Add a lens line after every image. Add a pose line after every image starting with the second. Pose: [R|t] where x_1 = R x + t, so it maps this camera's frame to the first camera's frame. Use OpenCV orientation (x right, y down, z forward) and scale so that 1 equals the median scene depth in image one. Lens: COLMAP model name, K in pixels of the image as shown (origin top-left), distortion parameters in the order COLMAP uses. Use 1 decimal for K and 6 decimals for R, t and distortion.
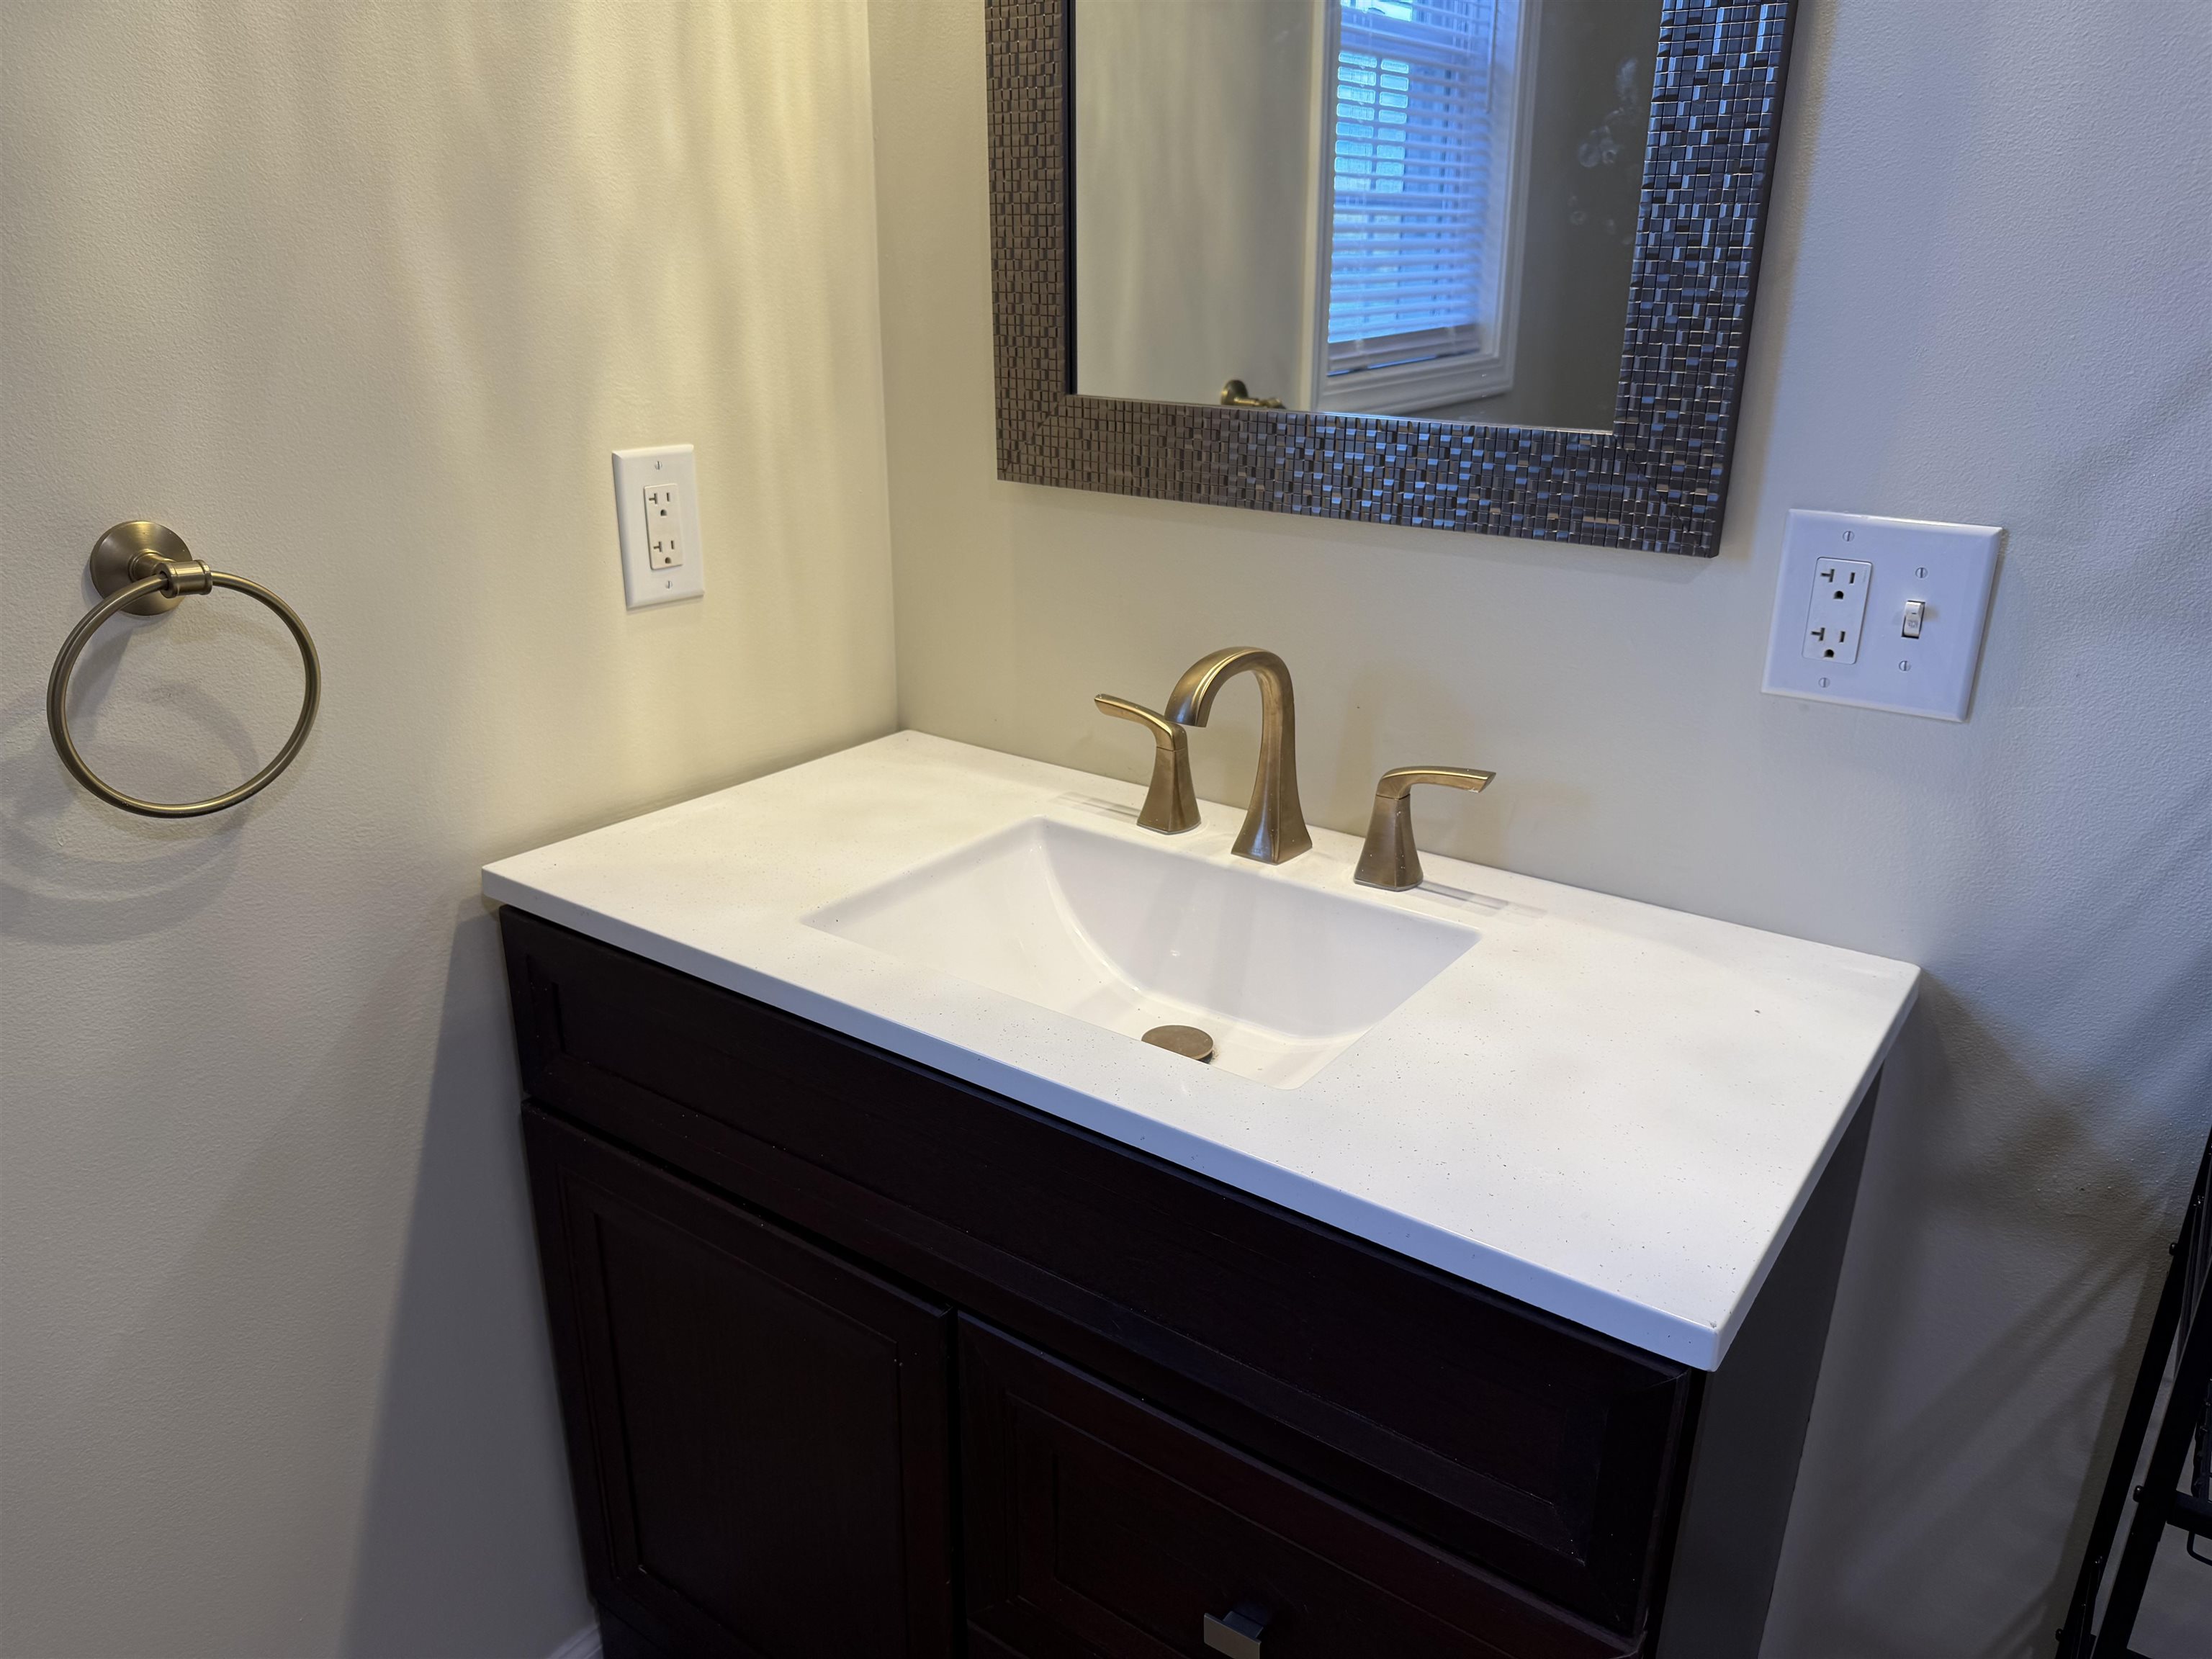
lens RADIAL K [[1555.2, 0, 1112.3], [0, 1555.2, 845.1], [0, 0, 1]] dist [0.117806, -0.194545]
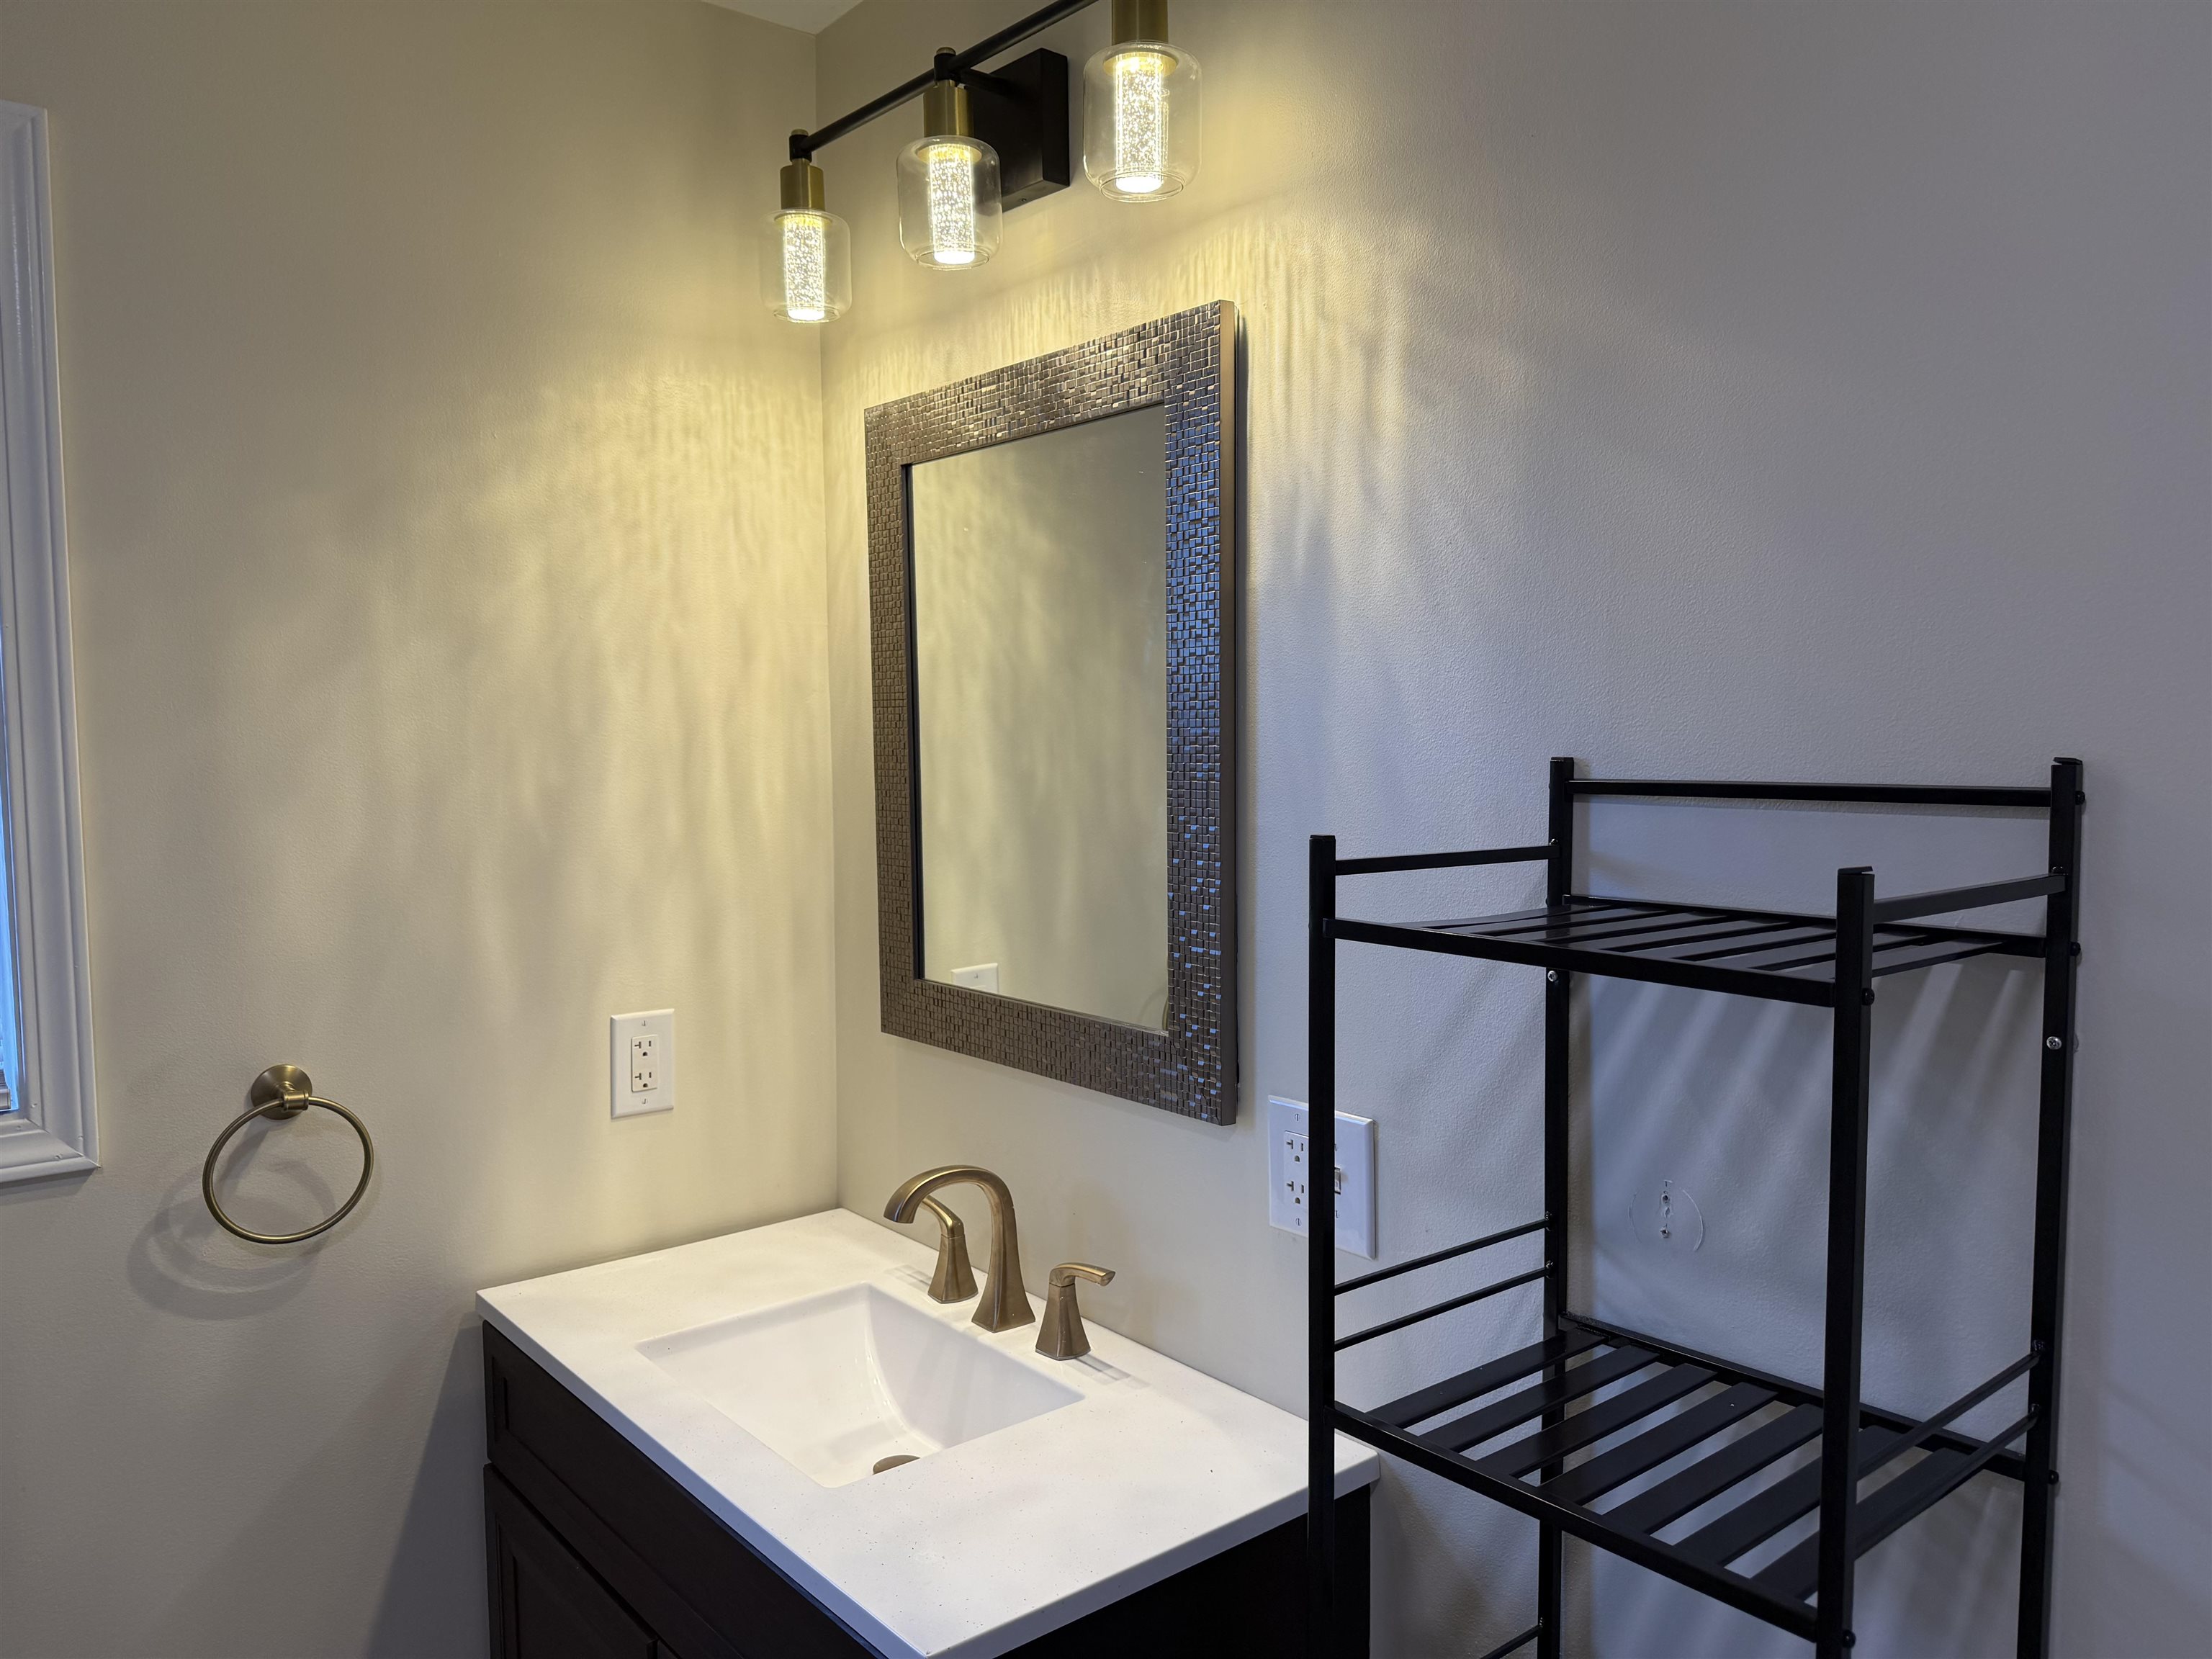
lens RADIAL K [[1555.2, 0, 1112.3], [0, 1555.2, 845.1], [0, 0, 1]] dist [0.117806, -0.194545]
pose [[0.965943, 0.003663, -0.258730, 0.556443], [-0.078254, 0.957213, -0.278602, -0.020372], [0.246640, 0.289360, 0.924900, -0.348445]]
